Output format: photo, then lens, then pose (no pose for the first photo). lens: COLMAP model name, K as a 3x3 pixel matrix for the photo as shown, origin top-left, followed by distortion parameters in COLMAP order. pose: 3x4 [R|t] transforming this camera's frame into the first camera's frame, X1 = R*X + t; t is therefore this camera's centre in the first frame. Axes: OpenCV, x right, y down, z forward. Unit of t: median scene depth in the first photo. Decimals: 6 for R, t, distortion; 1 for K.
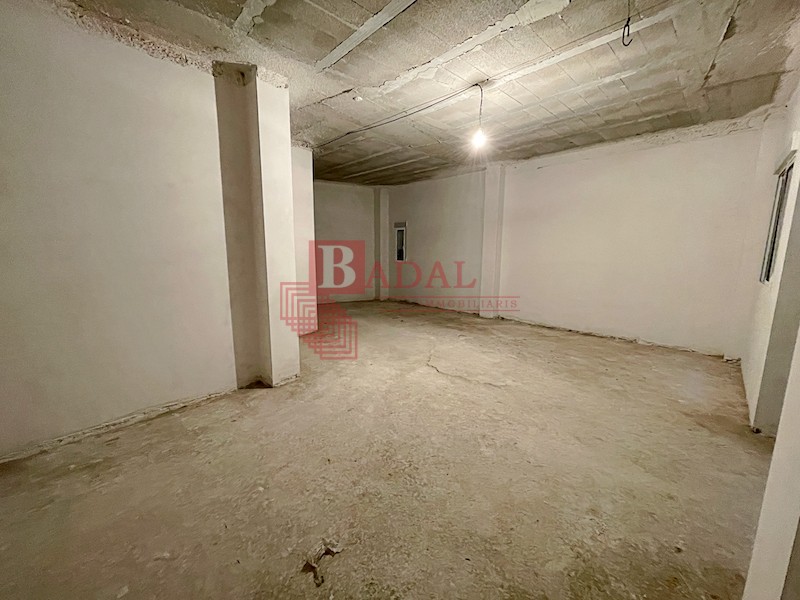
lens RADIAL K [[321.5, 0, 397.4], [0, 321.5, 300.4], [0, 0, 1]] dist [-0.003352, -0.000758]
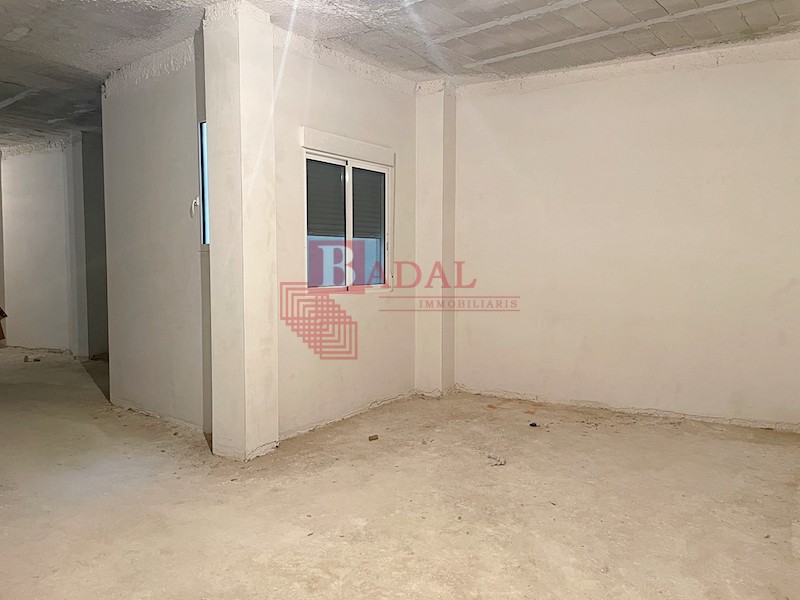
lens RADIAL K [[601.4, 0, 402.5], [0, 601.4, 296.1], [0, 0, 1]] dist [0.050260, -0.047932]
pose [[-0.990698, 0.001891, -0.136063, 0.233174], [-0.028372, 0.975056, 0.220137, -0.215801], [0.133086, 0.221950, -0.965933, 1.428463]]
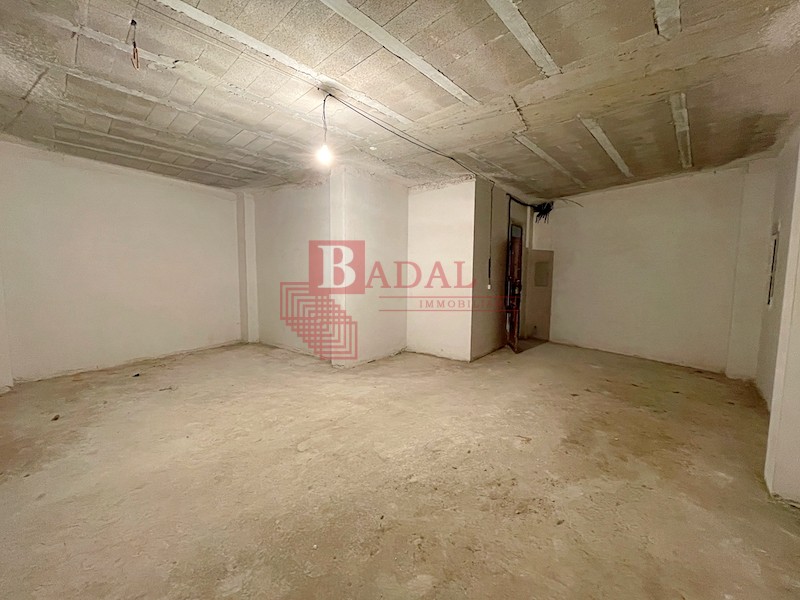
lens RADIAL K [[321.5, 0, 402.1], [0, 321.5, 300.6], [0, 0, 1]] dist [-0.003352, -0.000758]
pose [[0.070890, 0.081026, -0.994188, 1.054361], [-0.164909, 0.983932, 0.068431, -0.182123], [0.983758, 0.159099, 0.083112, 1.076178]]
